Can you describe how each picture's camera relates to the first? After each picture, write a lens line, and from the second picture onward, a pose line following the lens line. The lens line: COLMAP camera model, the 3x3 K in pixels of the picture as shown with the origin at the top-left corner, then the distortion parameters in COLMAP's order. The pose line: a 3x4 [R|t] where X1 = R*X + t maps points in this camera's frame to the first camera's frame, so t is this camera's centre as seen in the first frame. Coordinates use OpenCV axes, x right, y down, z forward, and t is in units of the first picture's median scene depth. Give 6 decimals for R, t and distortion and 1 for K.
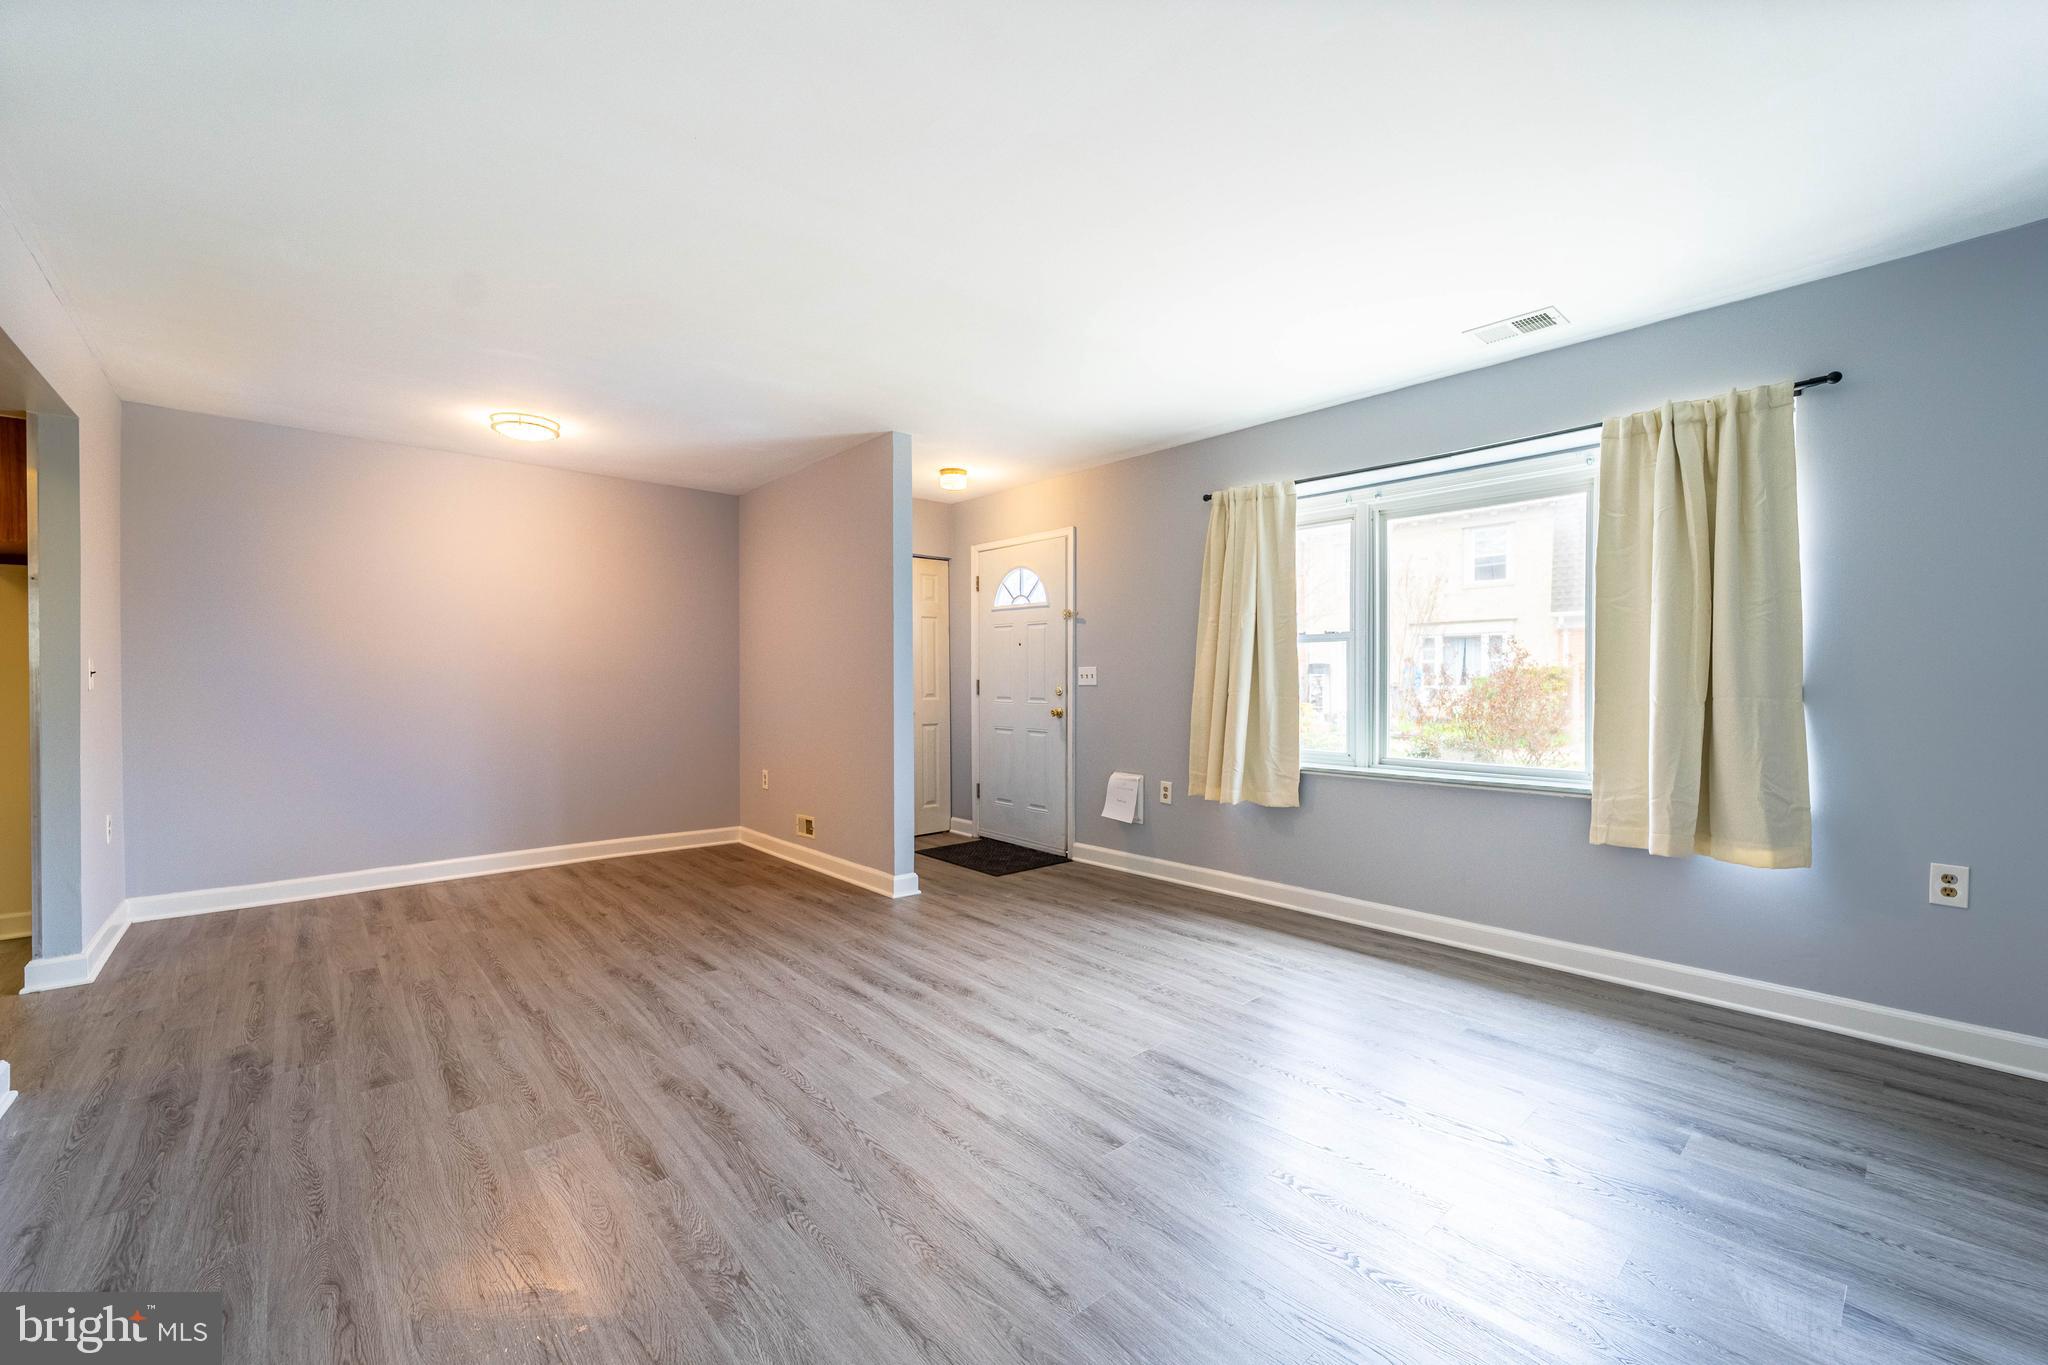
lens RADIAL K [[822.0, 0, 1013.4], [0, 822.0, 686.0], [0, 0, 1]] dist [-0.003133, -0.000431]
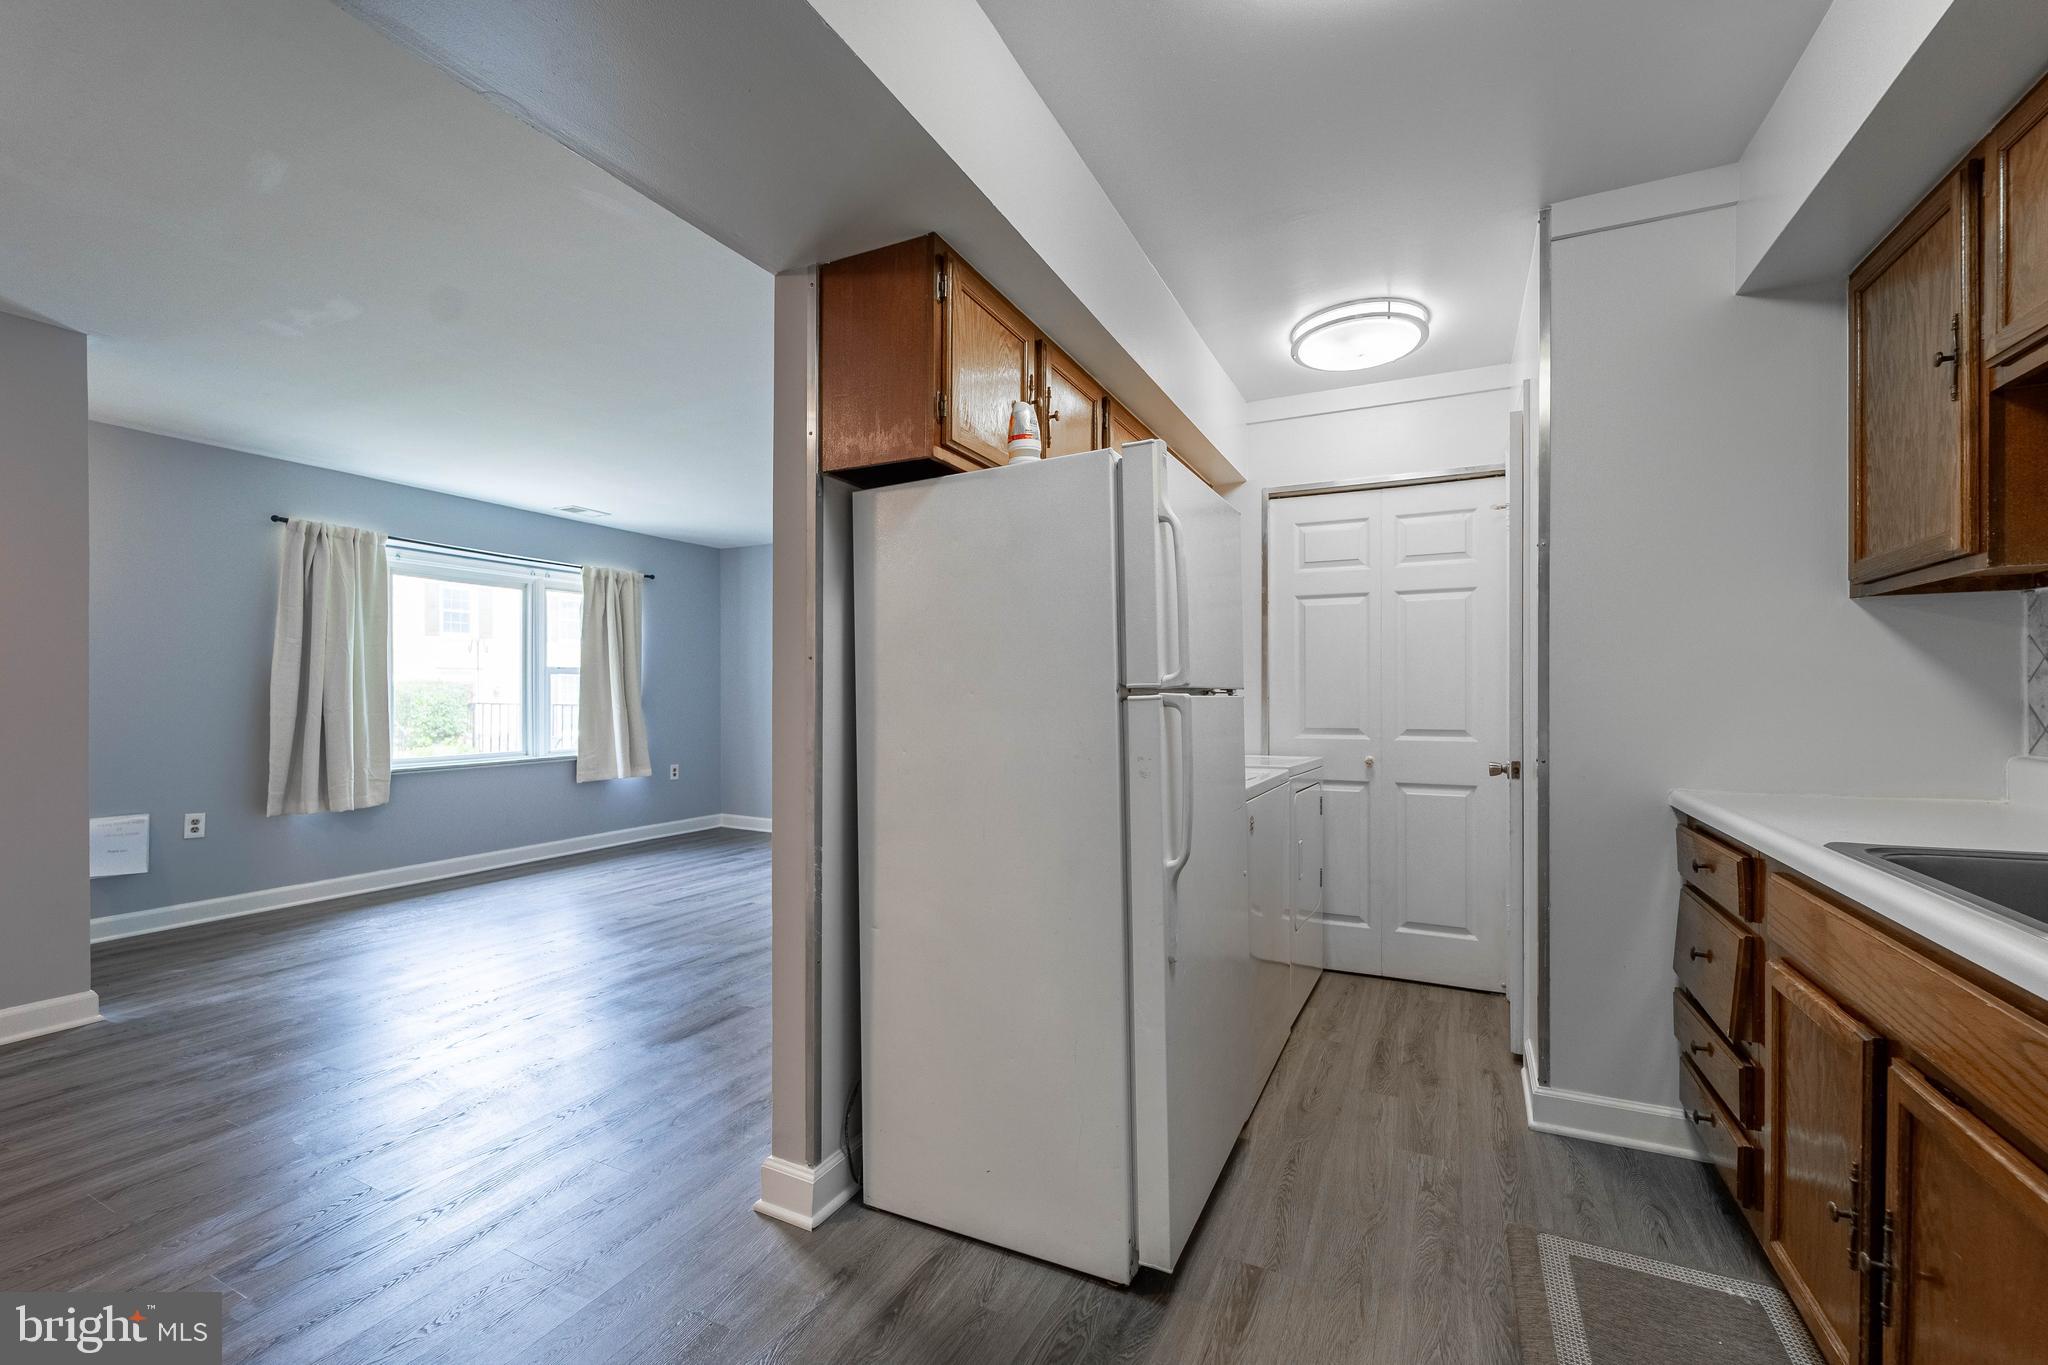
lens RADIAL K [[867.5, 0, 1049.7], [0, 867.5, 697.8], [0, 0, 1]] dist [0.007914, -0.007625]
pose [[-0.398972, -0.004345, 0.916953, -1.318462], [0.006850, 0.999947, 0.007719, -0.013341], [-0.916938, 0.009361, -0.398921, 0.657117]]
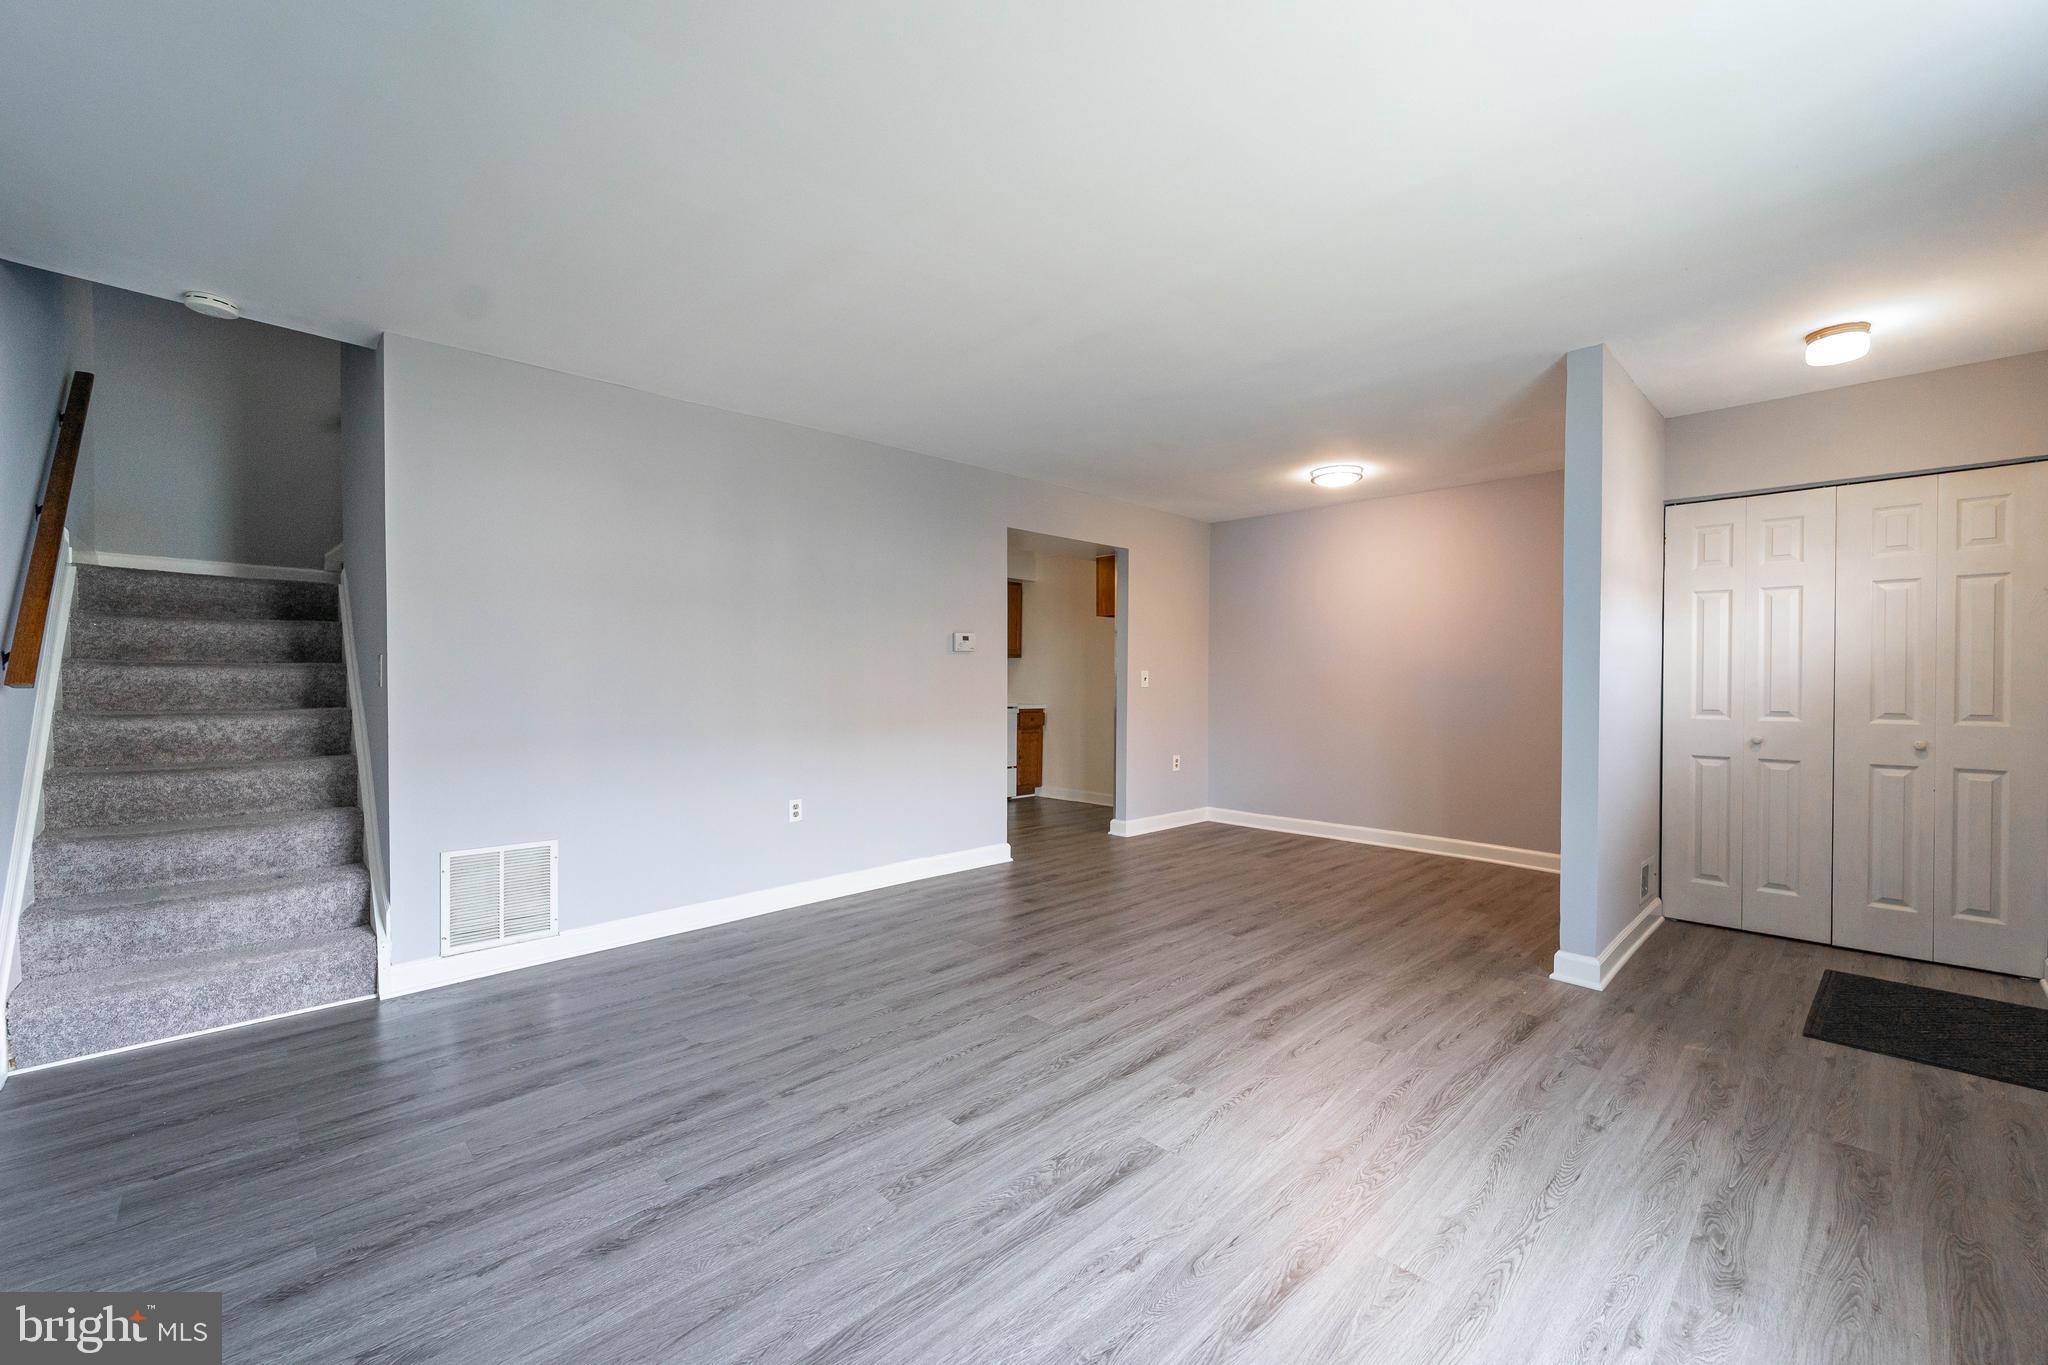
lens RADIAL K [[793.5, 0, 1040.9], [0, 793.5, 687.7], [0, 0, 1]] dist [-0.000246, -0.000357]
pose [[0.068820, 0.012153, -0.997555, 0.635728], [-0.012063, 0.999863, 0.011348, -0.011210], [0.997556, 0.011252, 0.068957, 0.564723]]
